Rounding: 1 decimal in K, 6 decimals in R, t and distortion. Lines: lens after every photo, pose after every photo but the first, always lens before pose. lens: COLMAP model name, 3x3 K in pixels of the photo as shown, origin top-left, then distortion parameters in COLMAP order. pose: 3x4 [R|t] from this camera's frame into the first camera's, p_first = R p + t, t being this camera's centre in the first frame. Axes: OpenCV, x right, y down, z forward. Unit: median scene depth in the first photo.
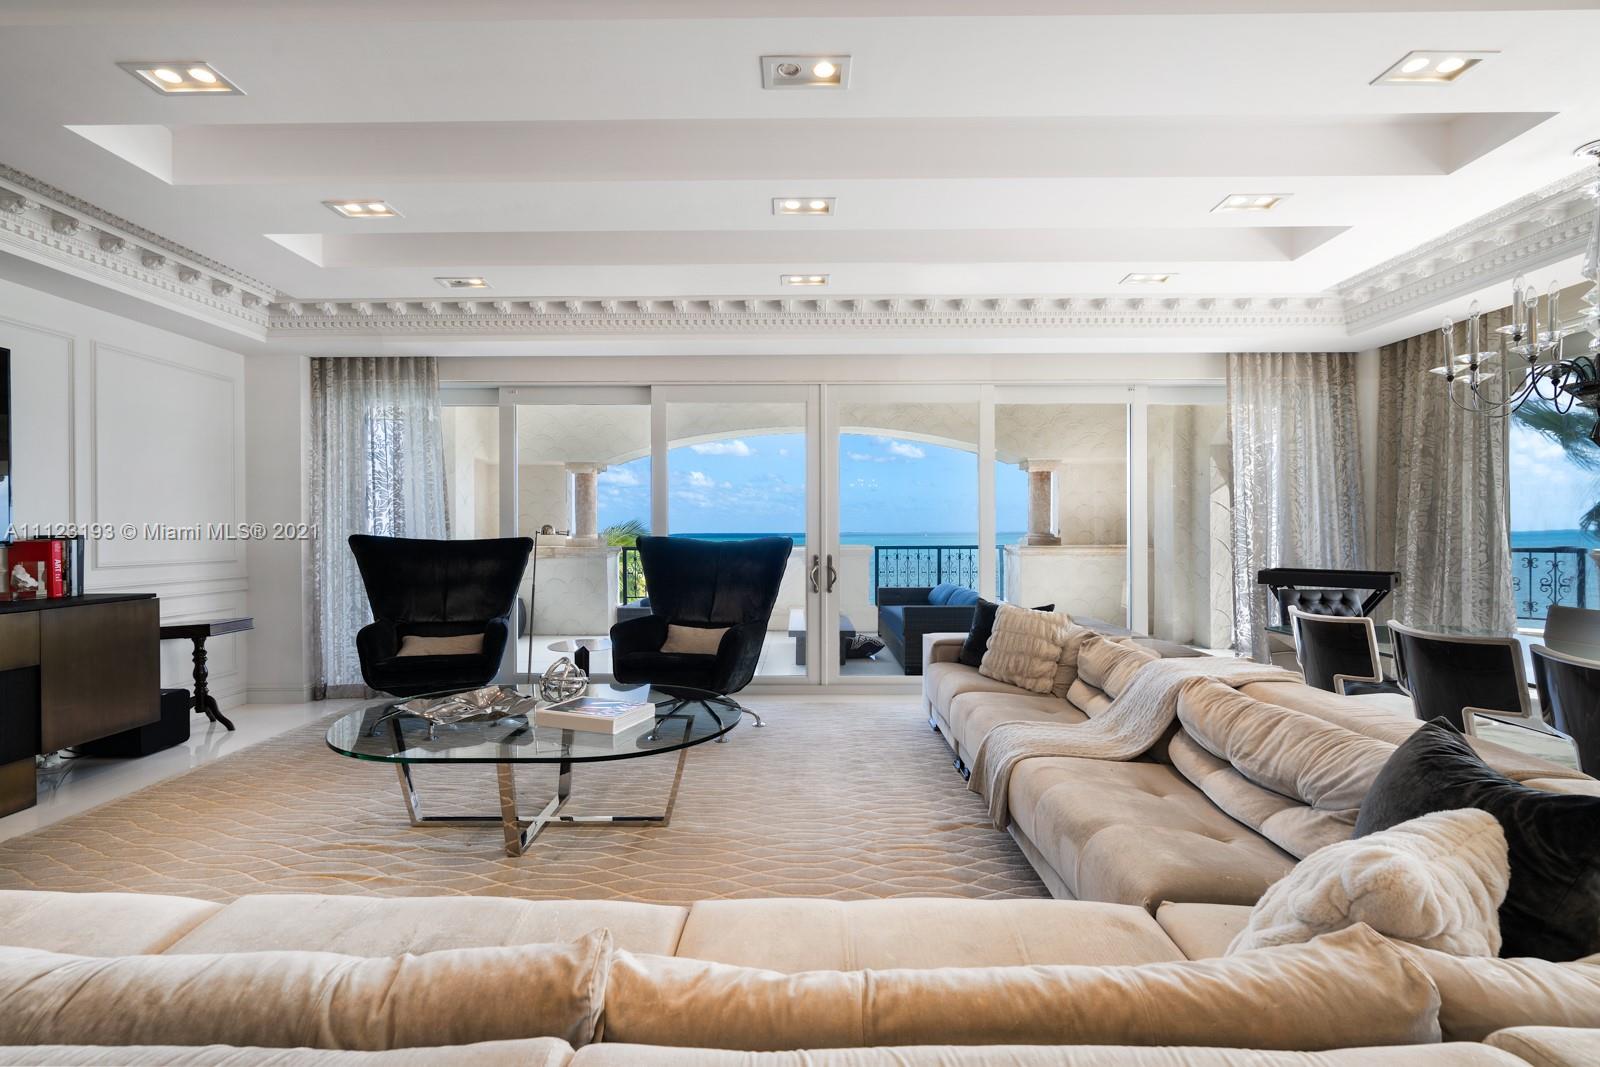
lens RADIAL K [[726.2, 0, 800.9], [0, 726.2, 537.0], [0, 0, 1]] dist [-0.008417, 0.004182]
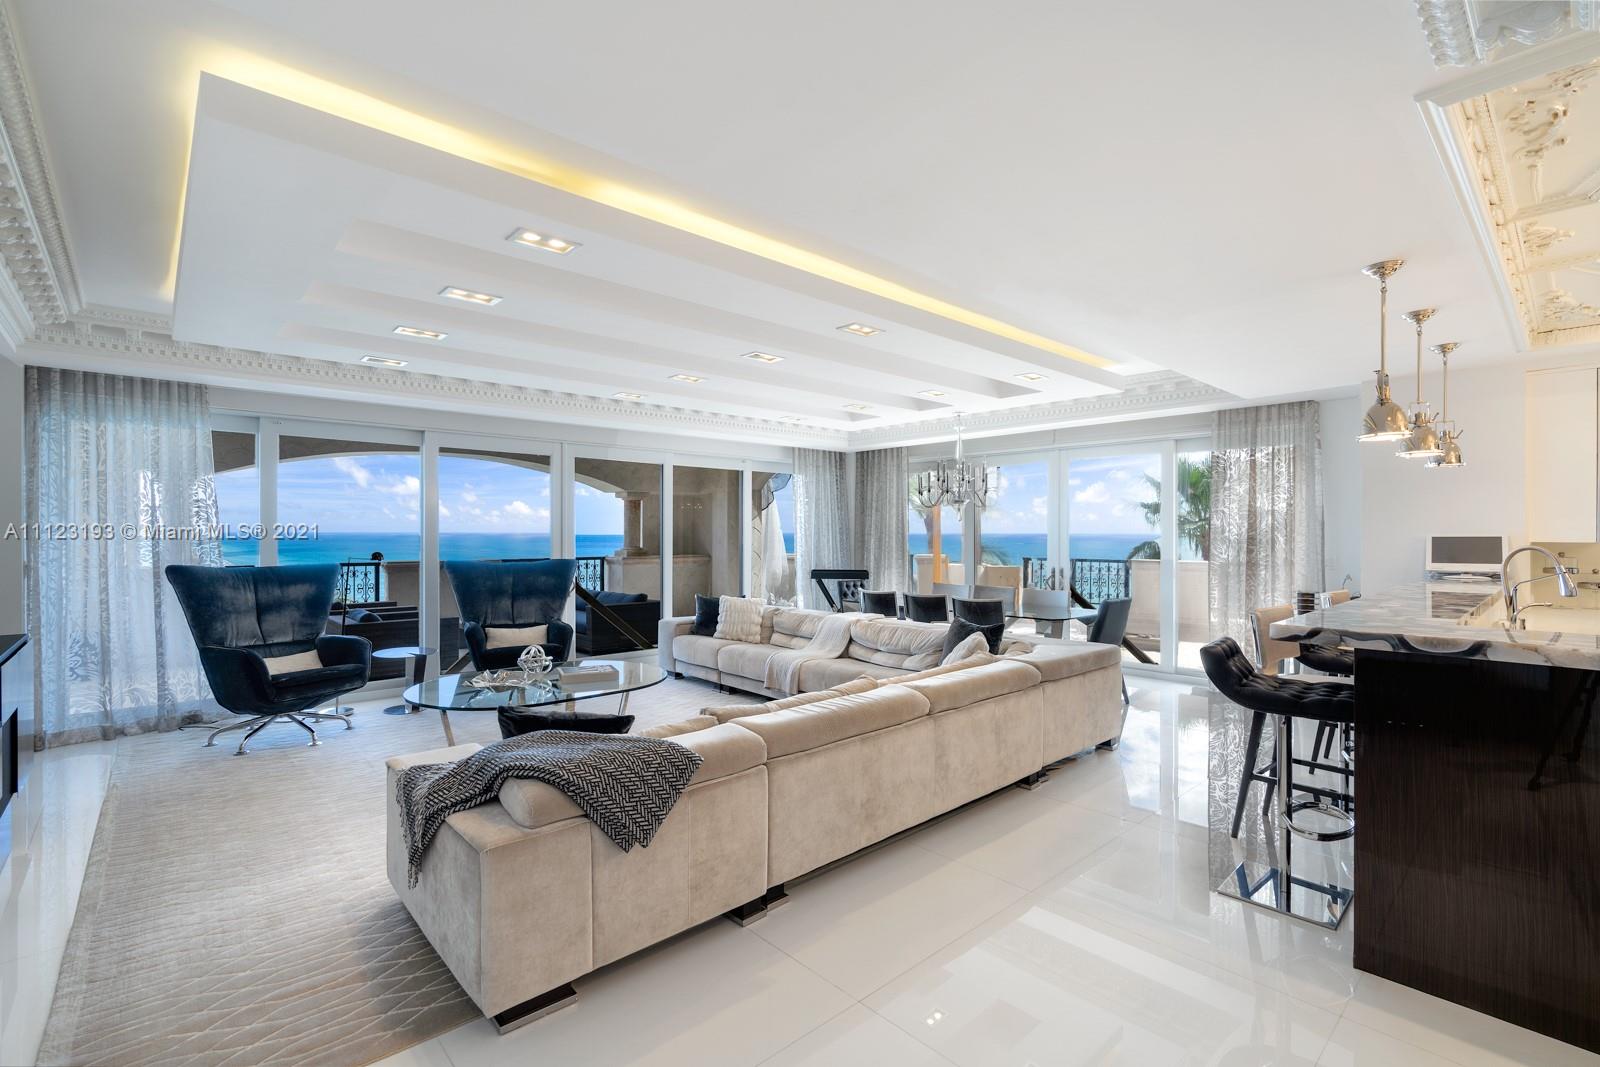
lens RADIAL K [[726.2, 0, 799.9], [0, 726.2, 532.8], [0, 0, 1]] dist [-0.008417, 0.004182]
pose [[0.736768, 0.003441, 0.676137, -0.632477], [0.004213, 0.999944, -0.009679, -0.033802], [-0.676133, 0.009980, 0.736712, -0.324168]]
